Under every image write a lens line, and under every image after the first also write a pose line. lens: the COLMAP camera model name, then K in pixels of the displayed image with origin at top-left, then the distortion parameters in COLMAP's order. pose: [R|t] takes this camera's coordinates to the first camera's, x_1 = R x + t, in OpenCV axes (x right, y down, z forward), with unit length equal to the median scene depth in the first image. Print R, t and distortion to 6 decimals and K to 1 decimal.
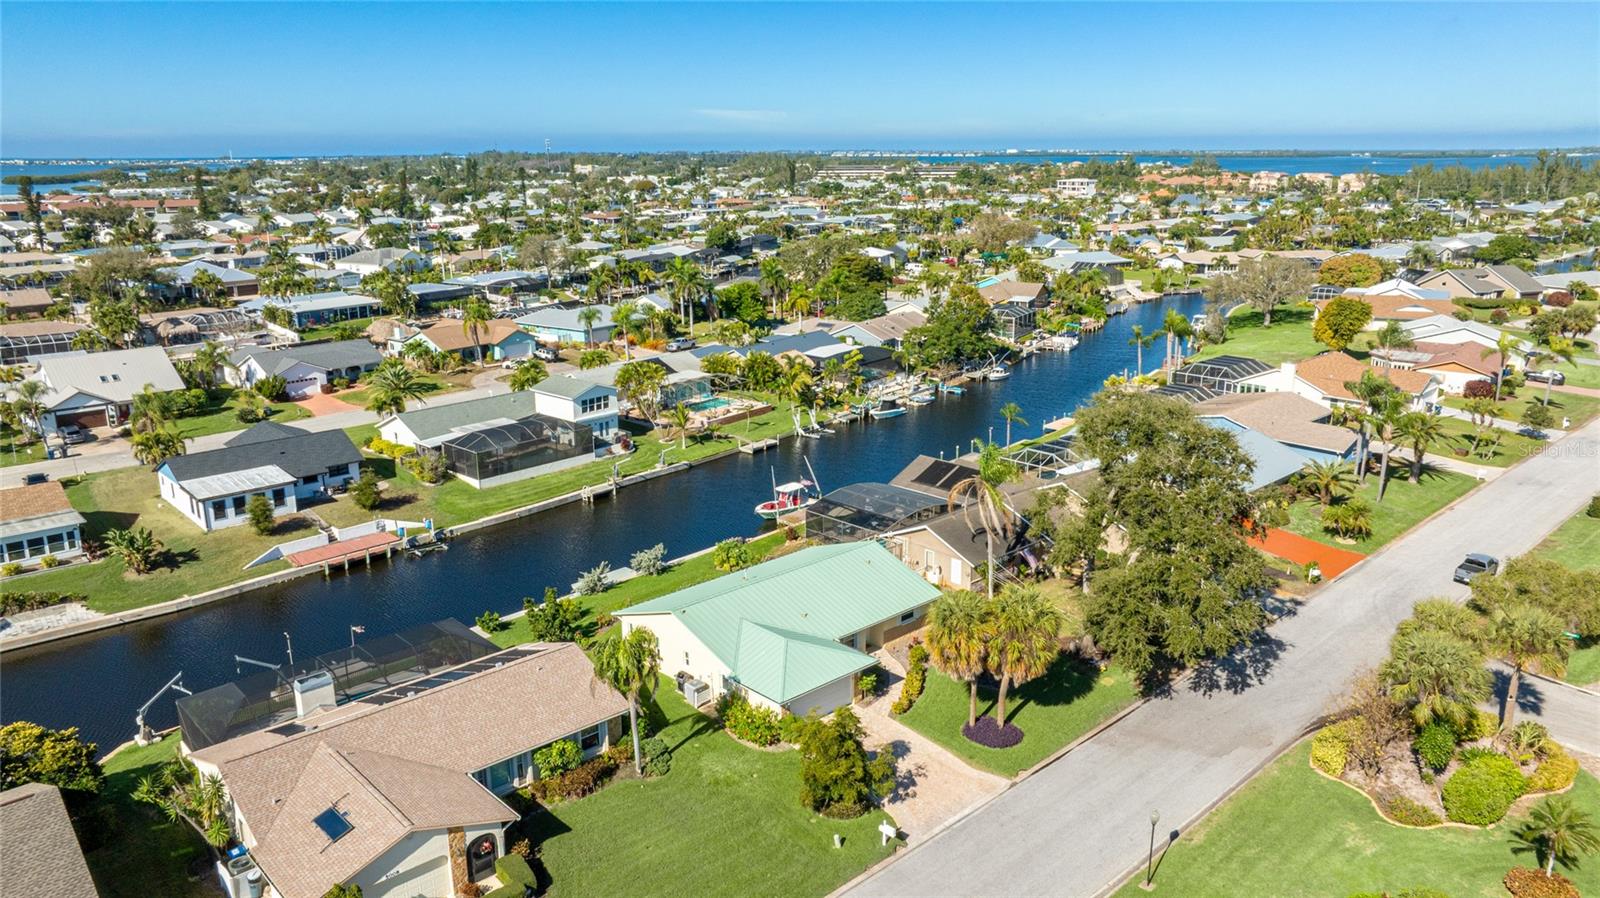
lens RADIAL K [[1128.1, 0, 800.0], [0, 1128.1, 449.0], [0, 0, 1]] dist [-0.045273, 0.055126]
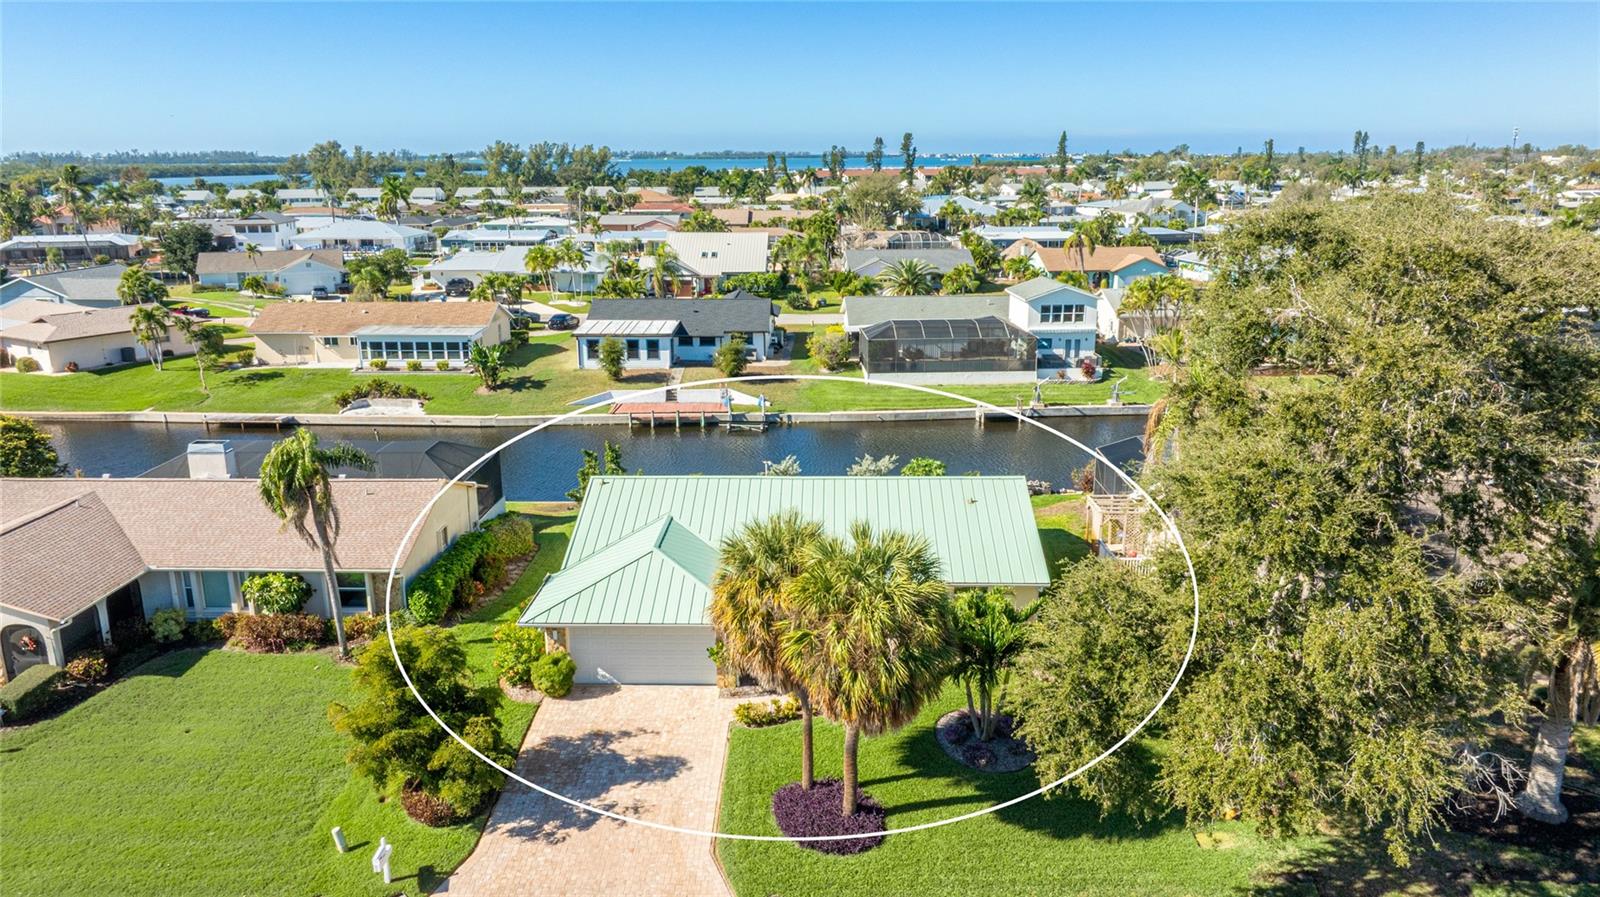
lens RADIAL K [[1141.5, 0, 823.0], [0, 1141.5, 463.6], [0, 0, 1]] dist [-0.020136, 0.005981]
pose [[0.726372, 0.180580, -0.663156, 0.255061], [-0.180698, 0.981099, 0.069233, 0.039678], [0.663123, 0.069542, 0.745273, 0.337707]]
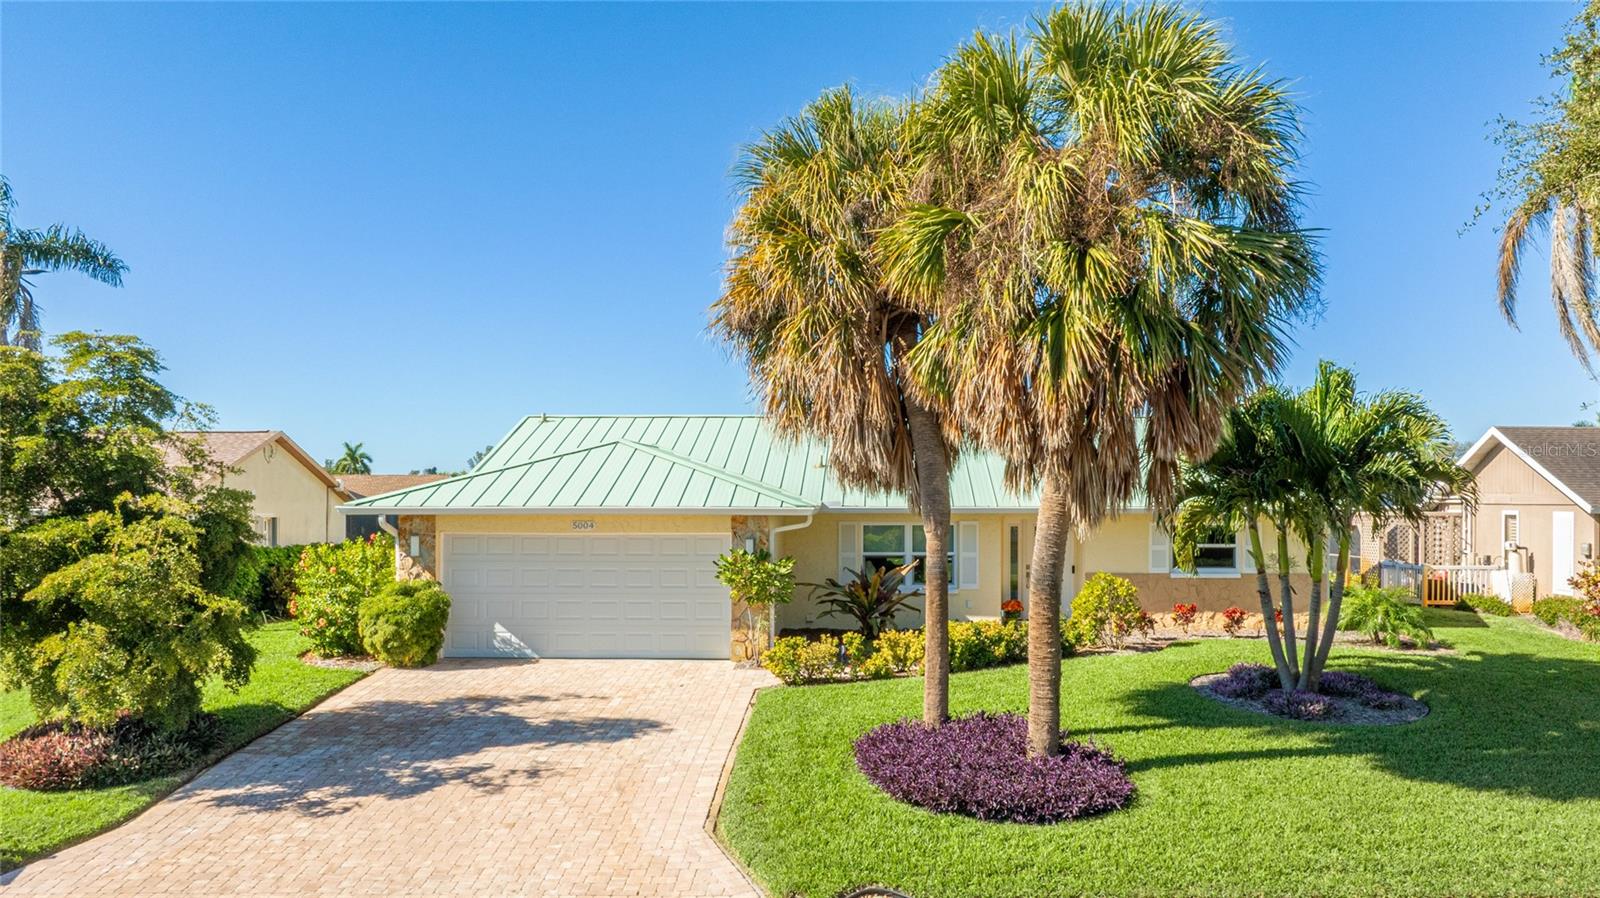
lens RADIAL K [[1343.8, 0, 865.6], [0, 1343.8, 492.7], [0, 0, 1]] dist [-0.025912, -0.000383]
pose [[0.727671, -0.007389, -0.685886, 0.170580], [-0.179319, 0.963118, -0.200619, 0.147355], [0.662072, 0.268977, 0.699509, 0.441638]]
